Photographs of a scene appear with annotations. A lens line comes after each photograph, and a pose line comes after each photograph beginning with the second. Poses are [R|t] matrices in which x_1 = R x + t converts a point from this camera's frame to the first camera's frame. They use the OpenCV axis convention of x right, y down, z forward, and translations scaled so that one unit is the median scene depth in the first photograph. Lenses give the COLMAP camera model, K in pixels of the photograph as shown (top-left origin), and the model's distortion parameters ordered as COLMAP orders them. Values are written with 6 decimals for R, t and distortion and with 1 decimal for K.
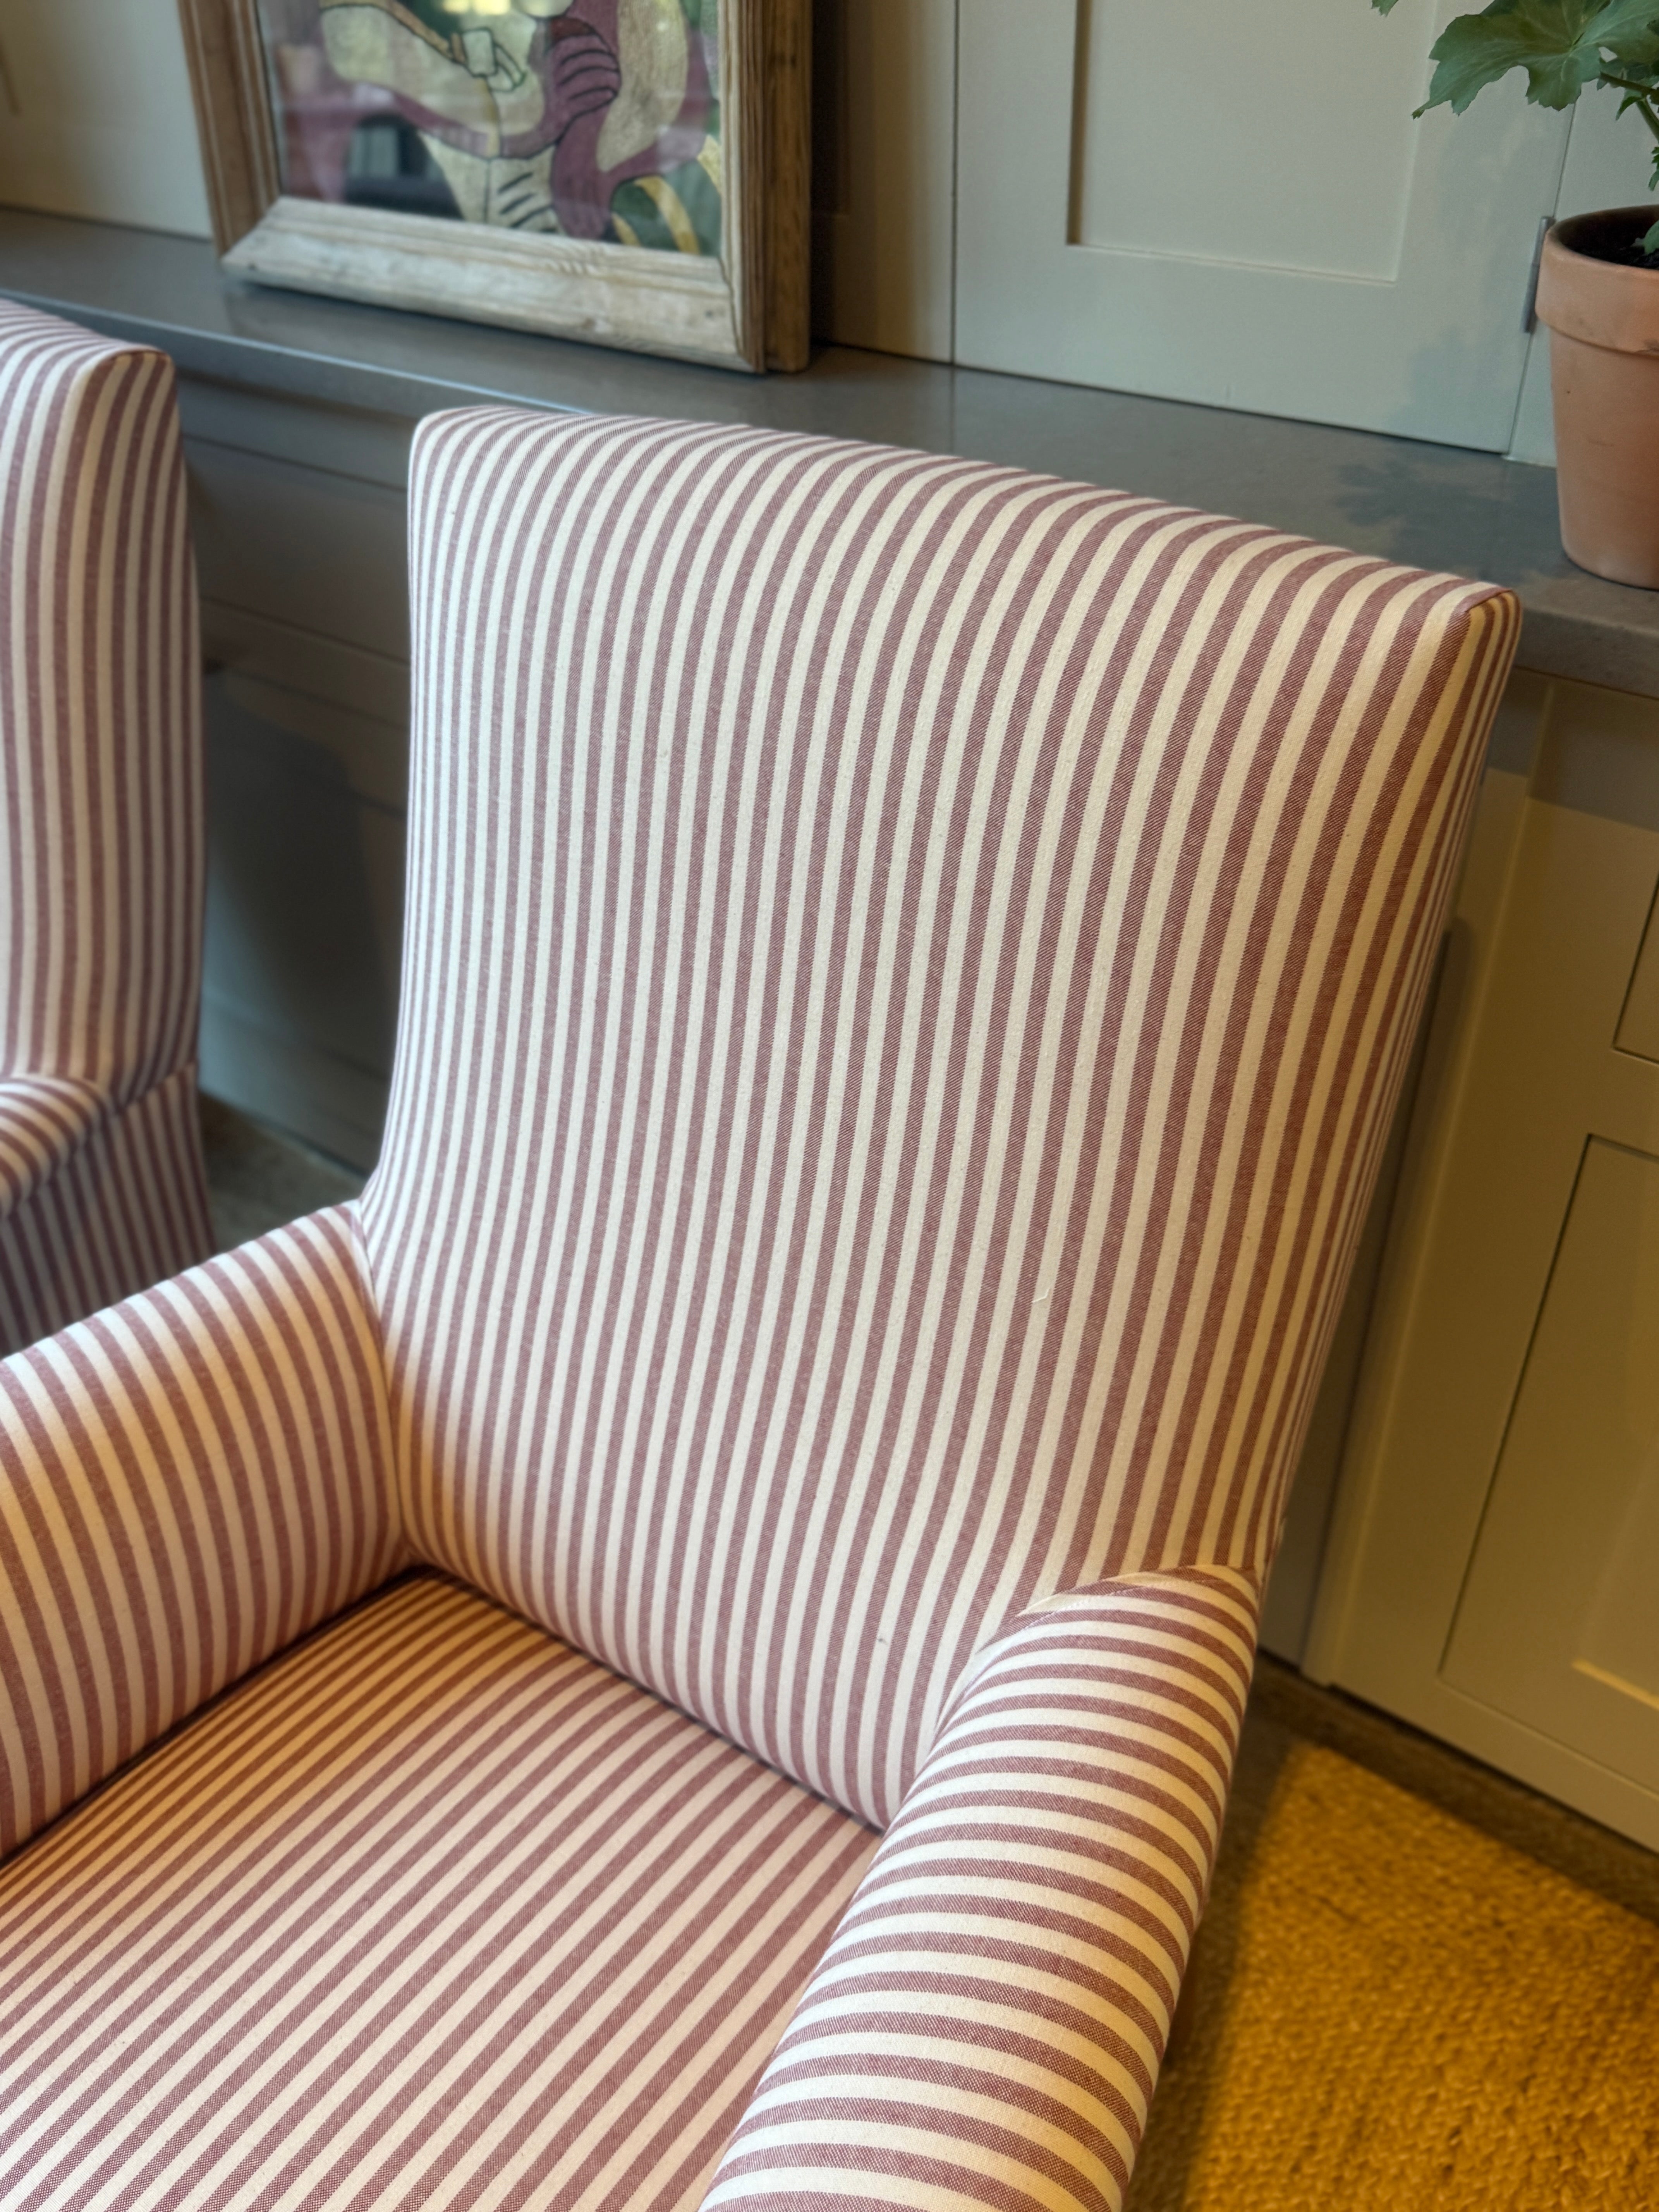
lens RADIAL K [[1798.0, 0, 838.1], [0, 1798.0, 1116.2], [0, 0, 1]] dist [0.086110, -0.150034]
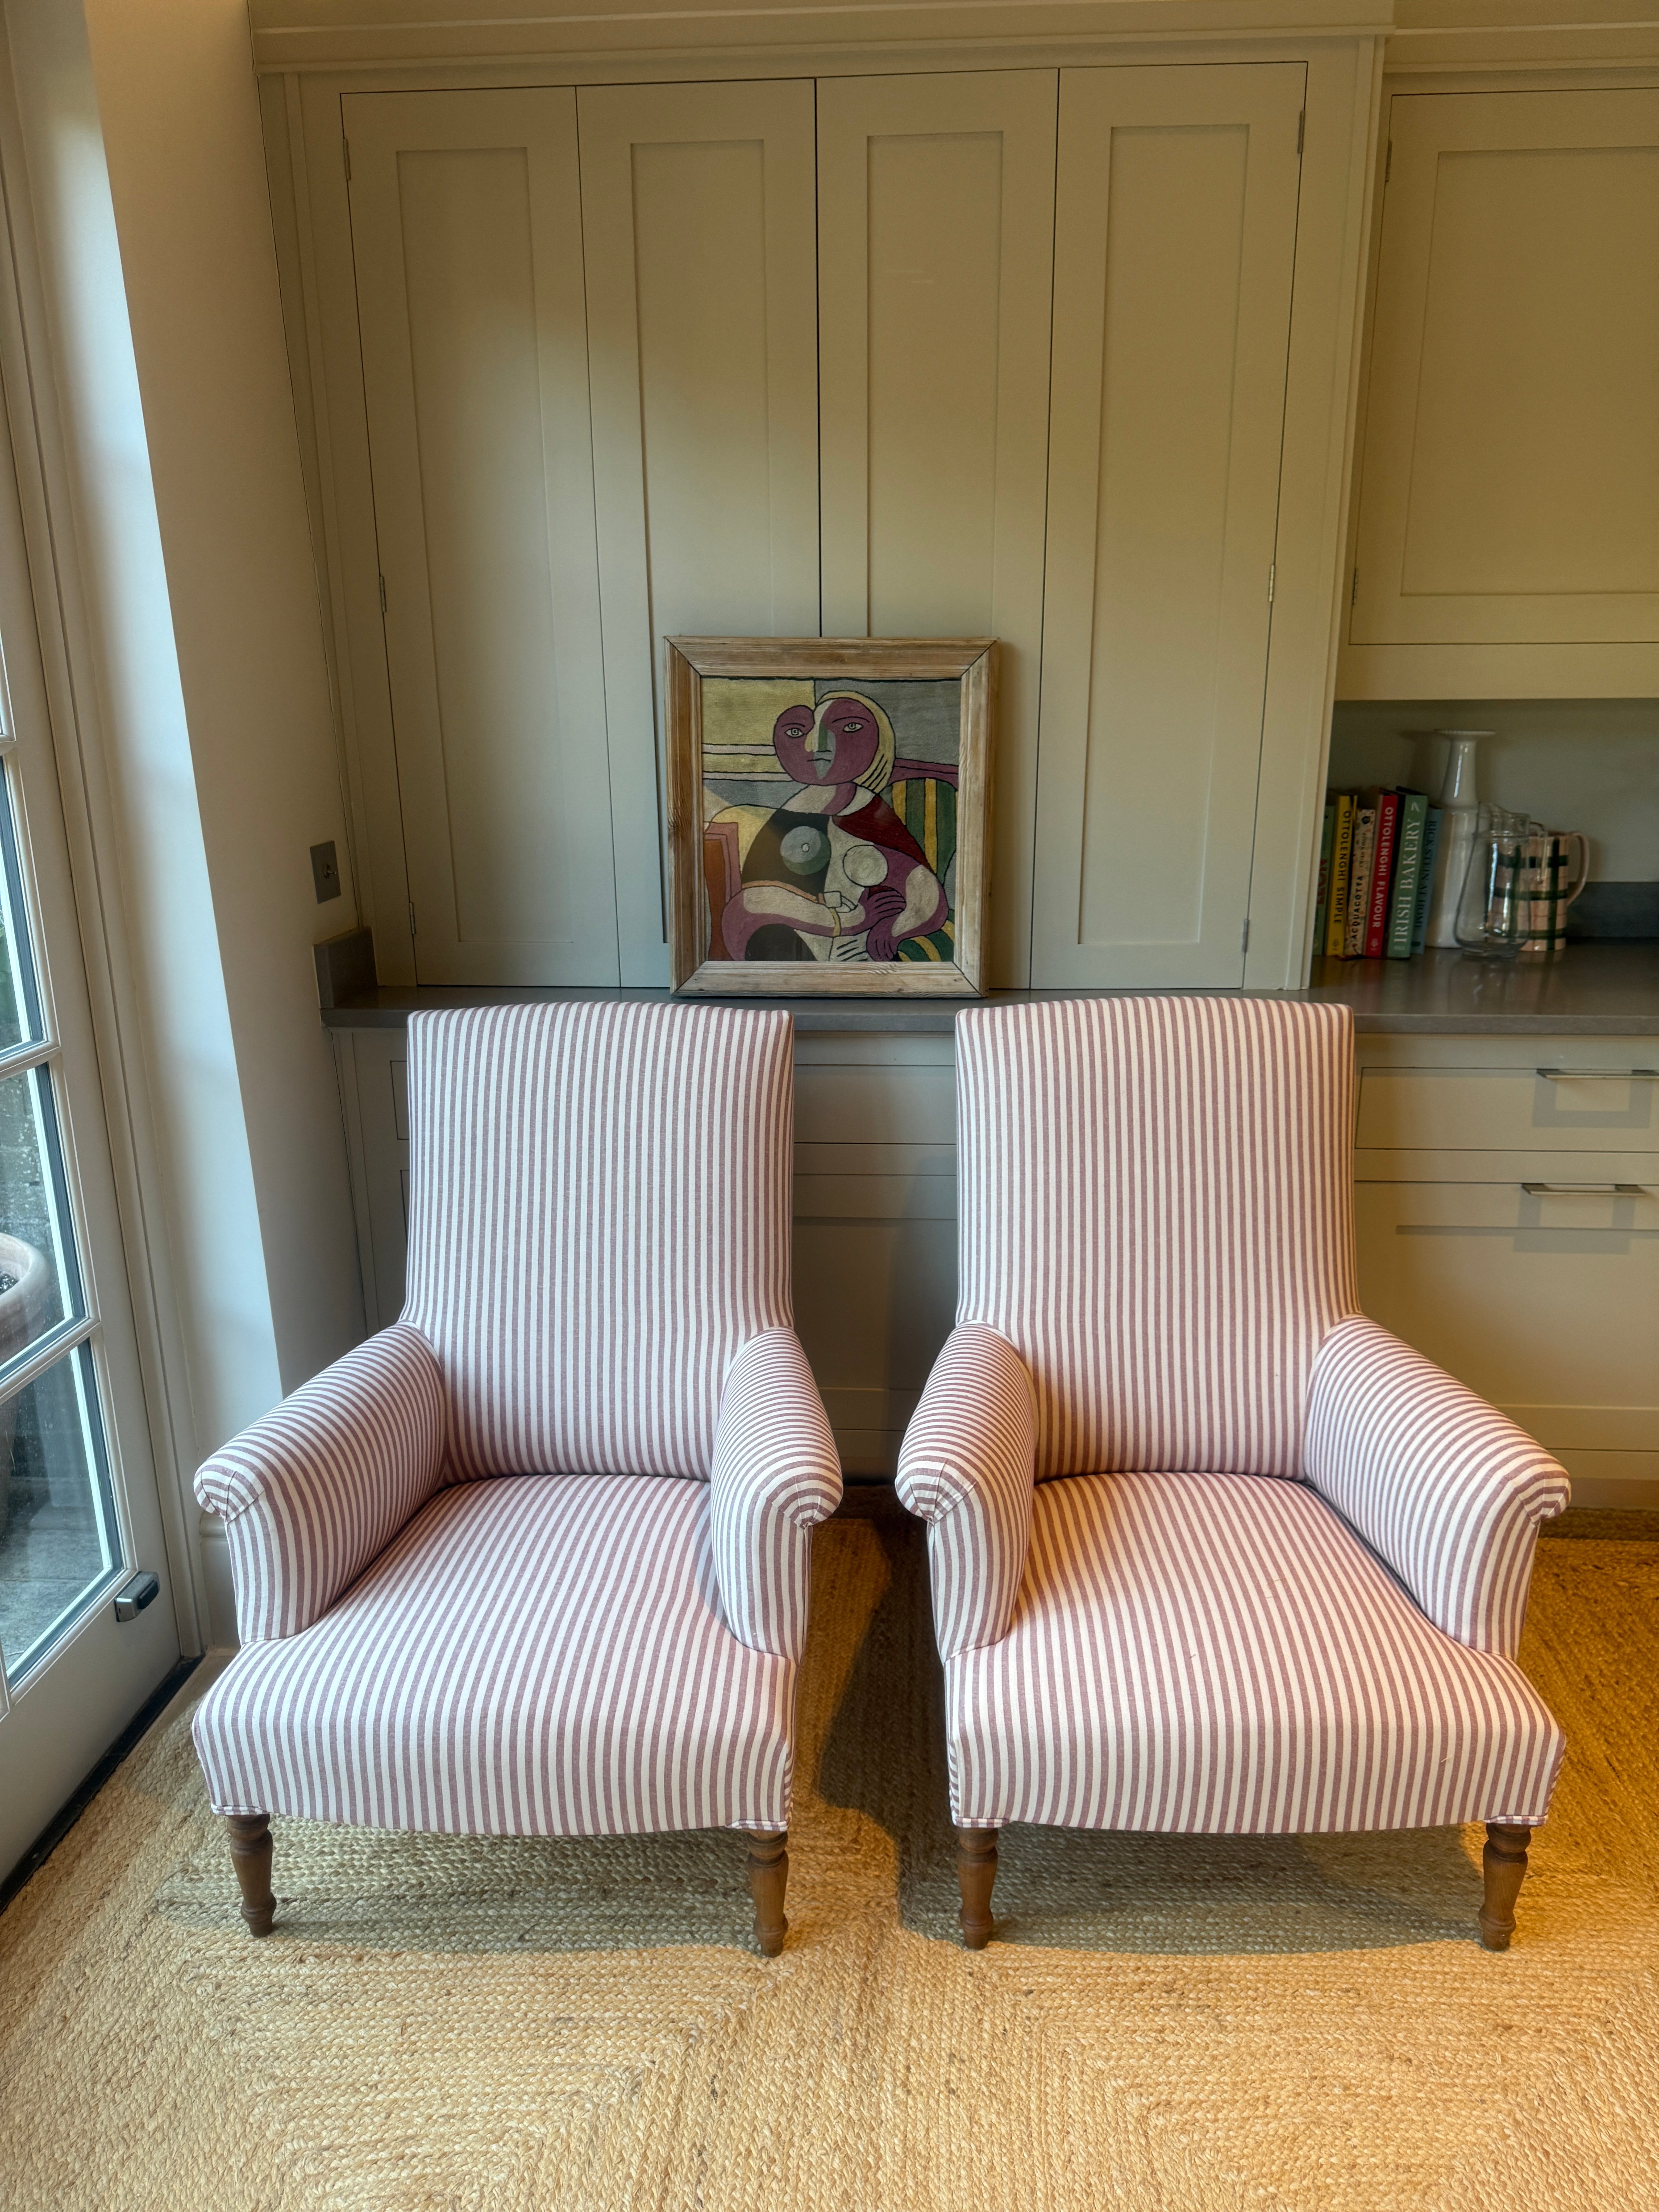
lens RADIAL K [[1518.8, 0, 824.2], [0, 1518.8, 1120.2], [0, 0, 1]] dist [0.077516, -0.072346]
pose [[0.845794, -0.138017, 0.515348, -1.624131], [0.314620, 0.909149, -0.272876, 0.333724], [-0.430866, 0.392936, 0.812377, -0.735050]]
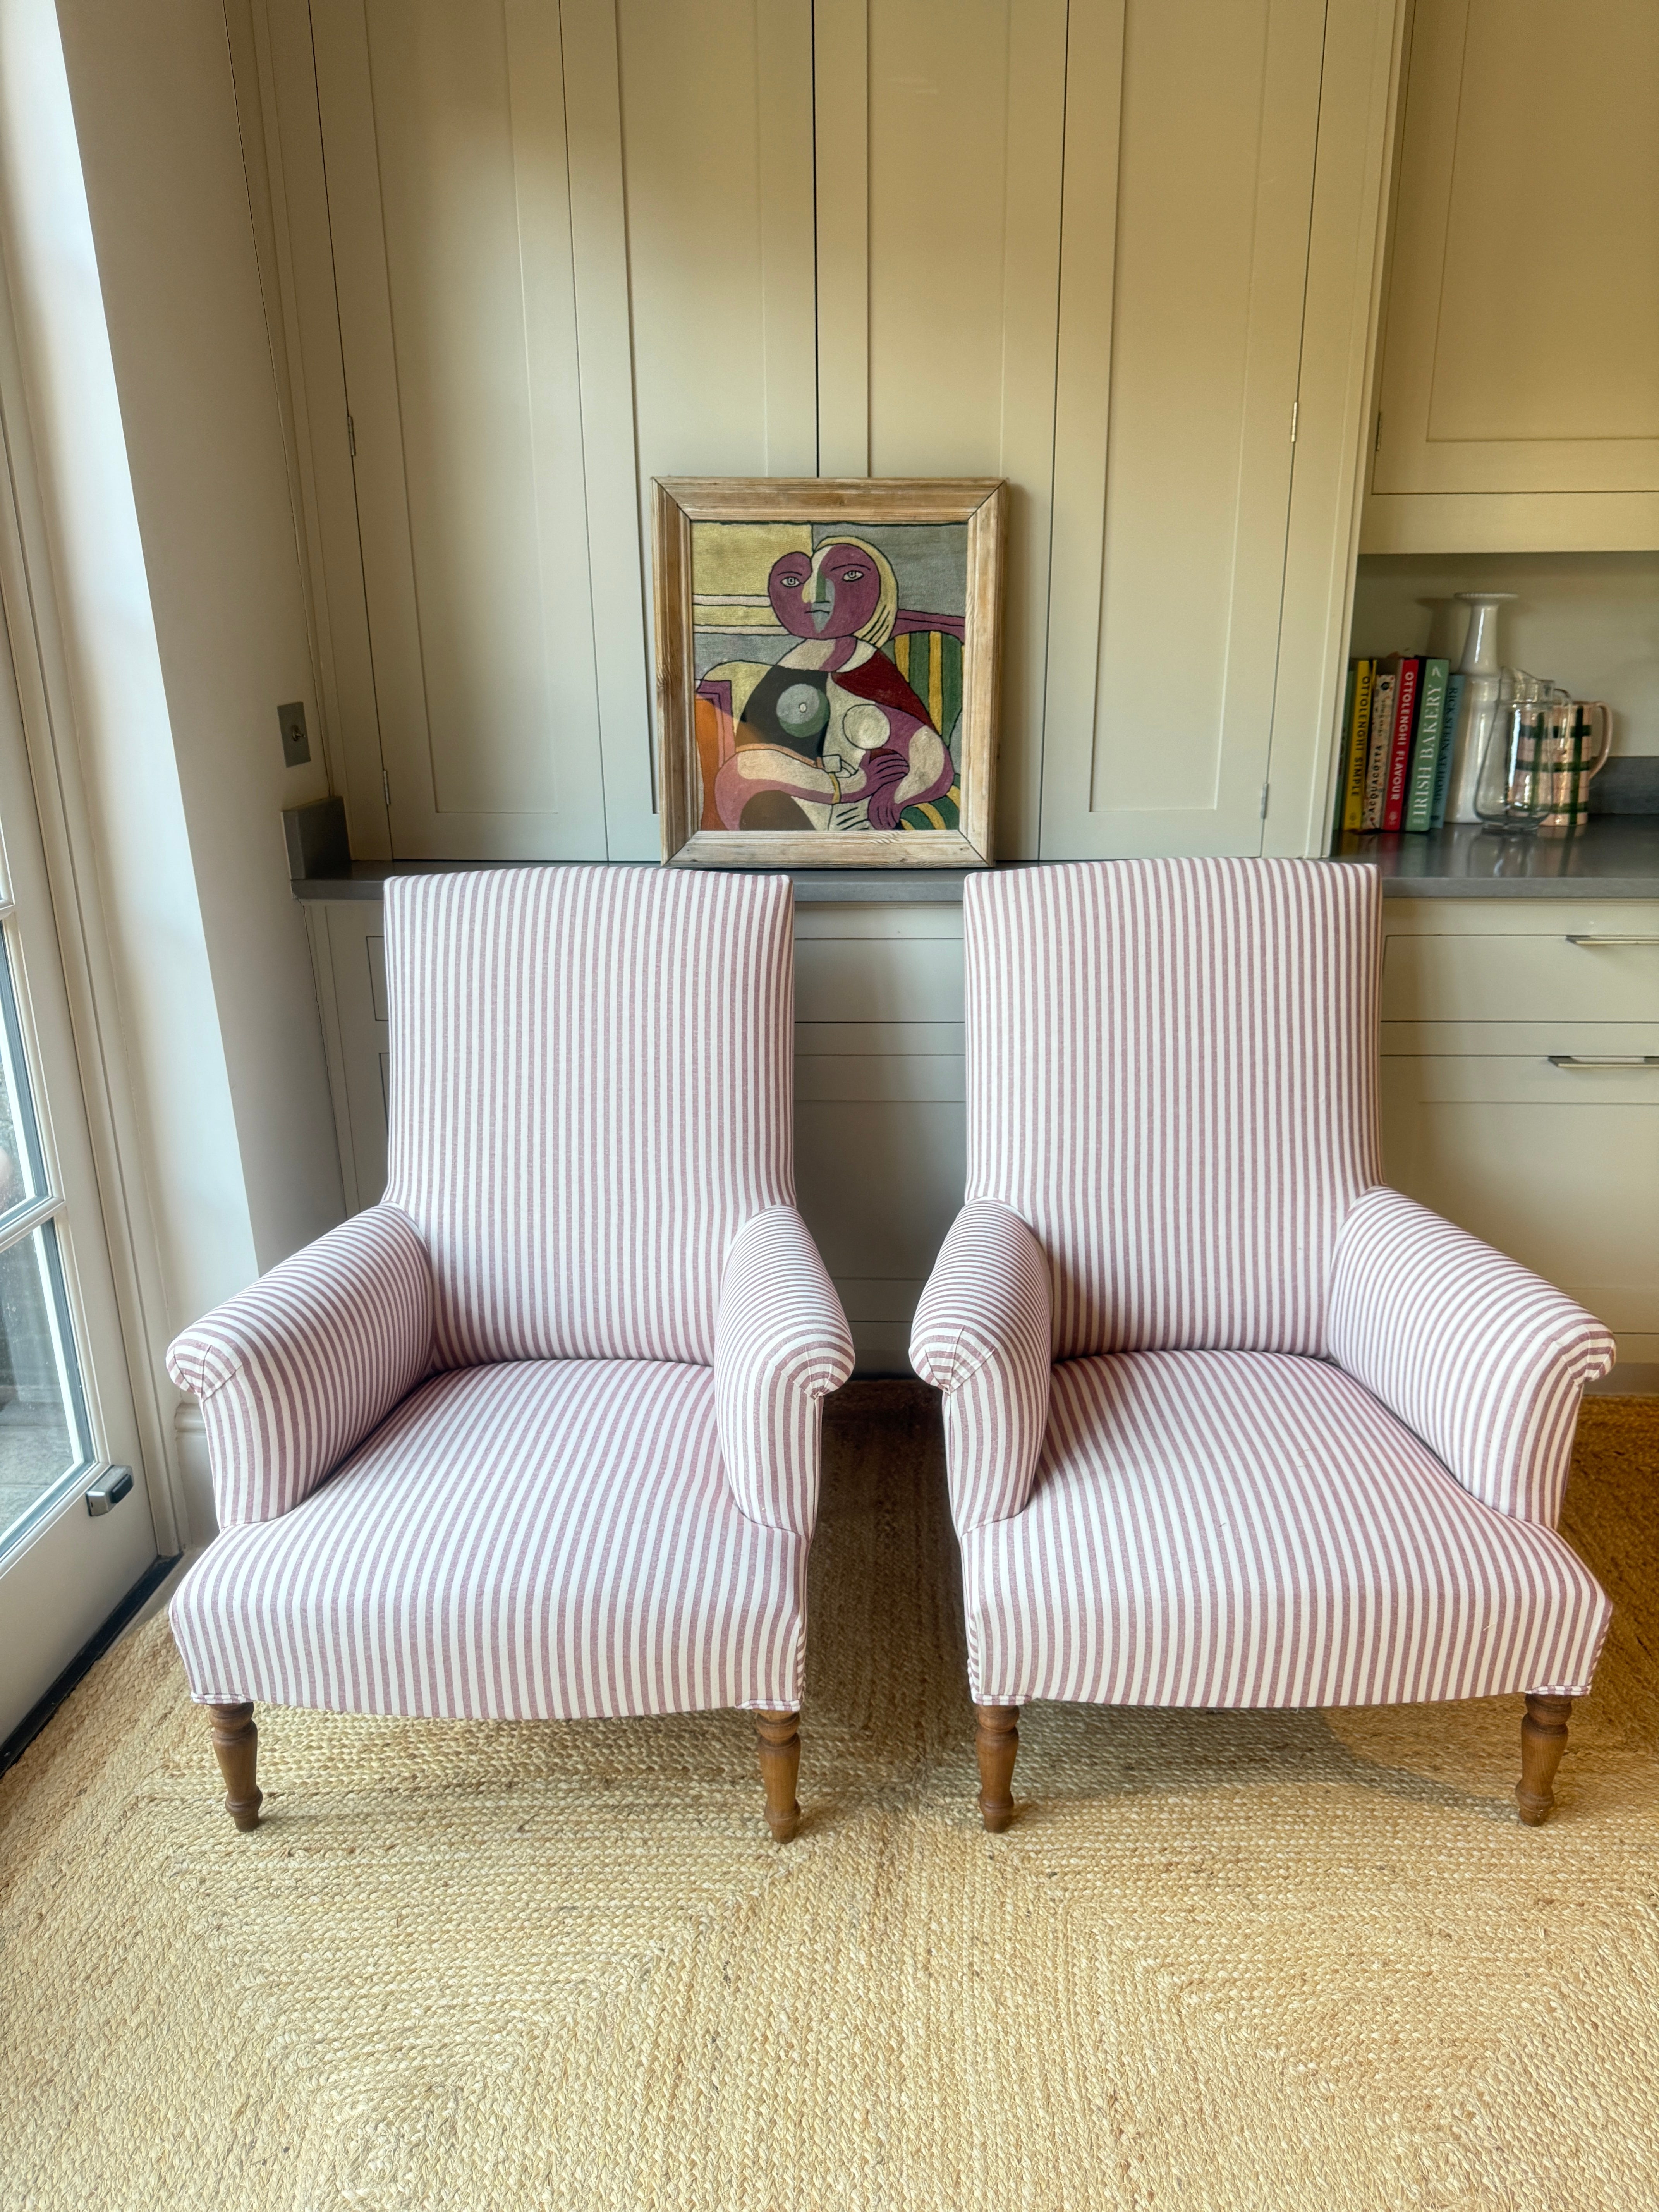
lens RADIAL K [[1518.8, 0, 827.0], [0, 1518.8, 1113.4], [0, 0, 1]] dist [0.077516, -0.072346]
pose [[0.836227, -0.159395, 0.524708, -1.615924], [0.324103, 0.915486, -0.238416, 0.392065], [-0.442360, 0.369429, 0.817214, -0.588907]]
